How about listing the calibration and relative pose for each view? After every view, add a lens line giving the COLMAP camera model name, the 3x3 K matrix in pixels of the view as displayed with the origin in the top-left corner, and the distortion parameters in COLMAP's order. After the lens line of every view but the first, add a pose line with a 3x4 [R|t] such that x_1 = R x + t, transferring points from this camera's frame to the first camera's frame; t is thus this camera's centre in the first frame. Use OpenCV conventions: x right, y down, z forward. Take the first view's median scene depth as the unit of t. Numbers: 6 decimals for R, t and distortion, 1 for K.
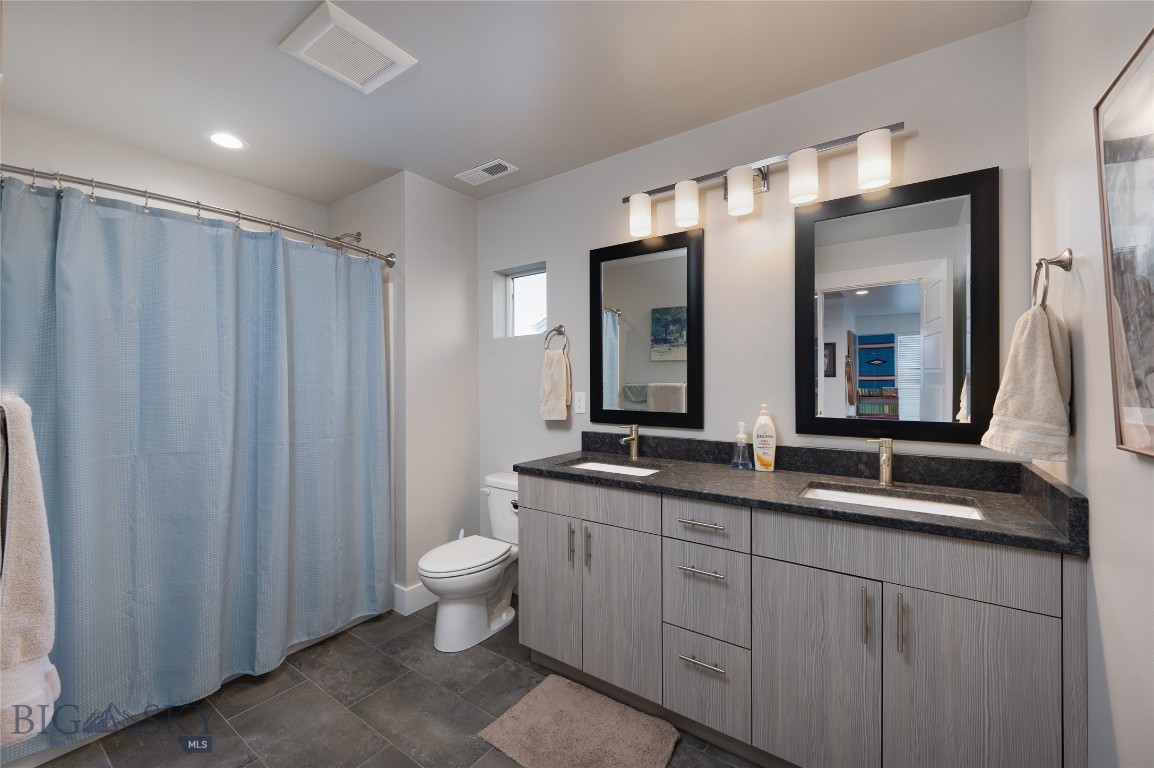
lens RADIAL K [[449.1, 0, 552.8], [0, 449.1, 387.6], [0, 0, 1]] dist [-0.015953, 0.000101]
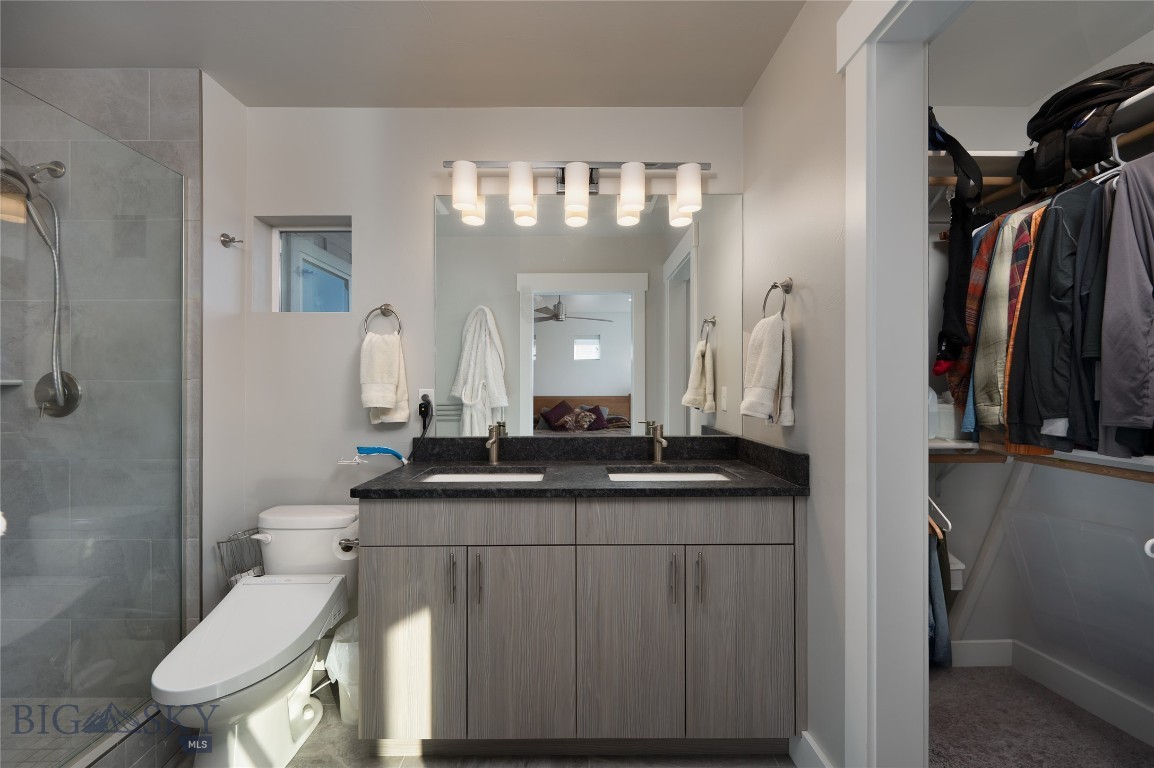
lens RADIAL K [[461.7, 0, 577.0], [0, 461.7, 384.0], [0, 0, 1]] dist [0.026777, -0.000138]
pose [[0.791195, -0.004305, 0.611549, -0.256923], [0.003103, 0.999991, 0.003024, -0.000491], [-0.611556, -0.000495, 0.791201, 0.195701]]
